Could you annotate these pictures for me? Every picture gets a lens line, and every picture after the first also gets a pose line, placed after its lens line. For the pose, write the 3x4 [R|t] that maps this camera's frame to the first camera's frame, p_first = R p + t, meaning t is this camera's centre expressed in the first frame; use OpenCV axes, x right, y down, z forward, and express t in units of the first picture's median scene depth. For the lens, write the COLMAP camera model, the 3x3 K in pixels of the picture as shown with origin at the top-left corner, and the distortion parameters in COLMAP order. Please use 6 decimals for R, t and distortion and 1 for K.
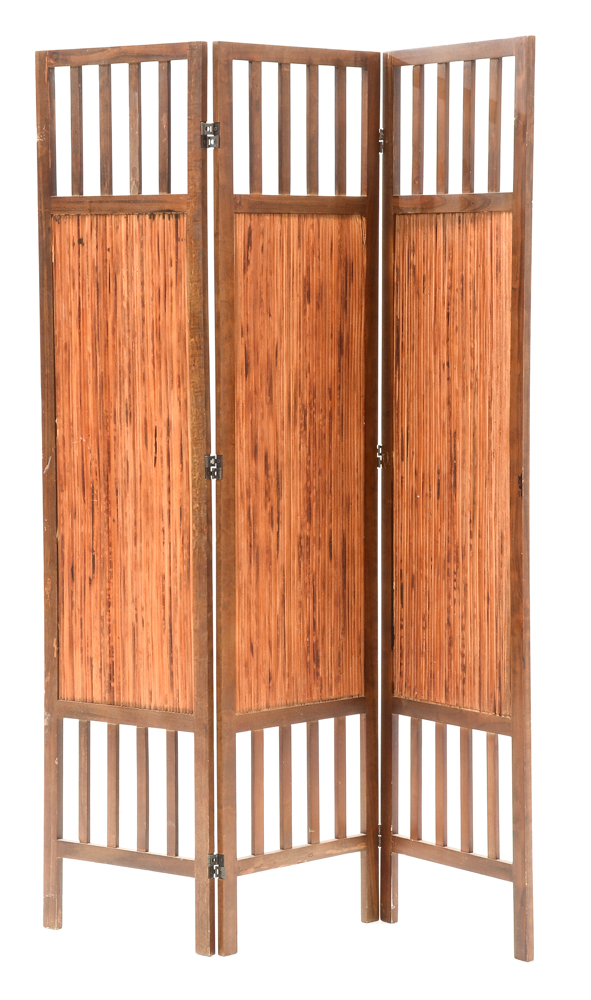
lens RADIAL K [[3085.4, 0, 281.0], [0, 3085.4, 523.3], [0, 0, 1]] dist [0.804198, 0.000000]
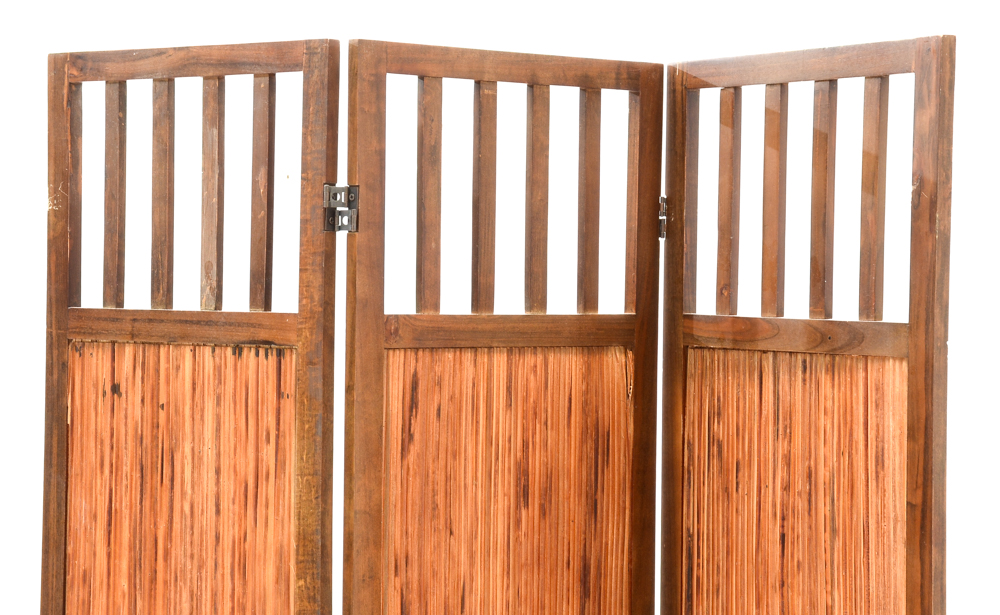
lens RADIAL K [[2956.8, 0, 488.0], [0, 2956.8, 345.0], [0, 0, 1]] dist [0.791205, 0.000000]
pose [[0.999091, 0.016422, -0.039337, 0.022684], [-0.018687, 0.998147, -0.057911, -0.069973], [0.038313, 0.058593, 0.997546, 0.480958]]
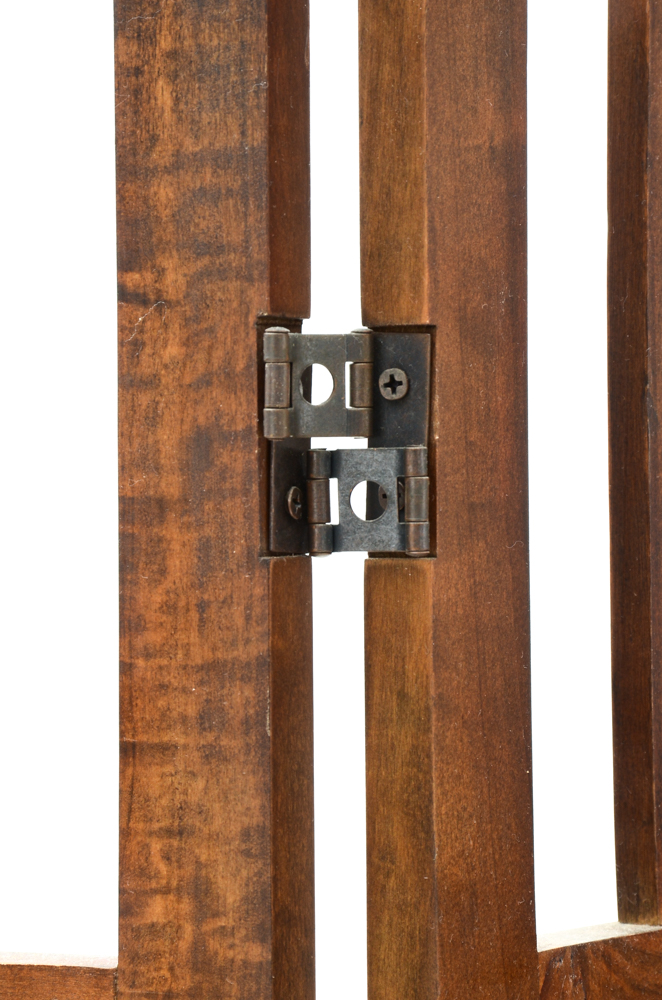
lens RADIAL K [[4961.3, 0, 329.0], [0, 4961.3, 539.0], [0, 0, 1]] dist [1.664424, 0.000000]
pose [[0.978912, -0.009398, 0.204065, -0.057202], [0.022005, 0.997980, -0.059597, -0.108237], [-0.203092, 0.062830, 0.977142, 0.814170]]
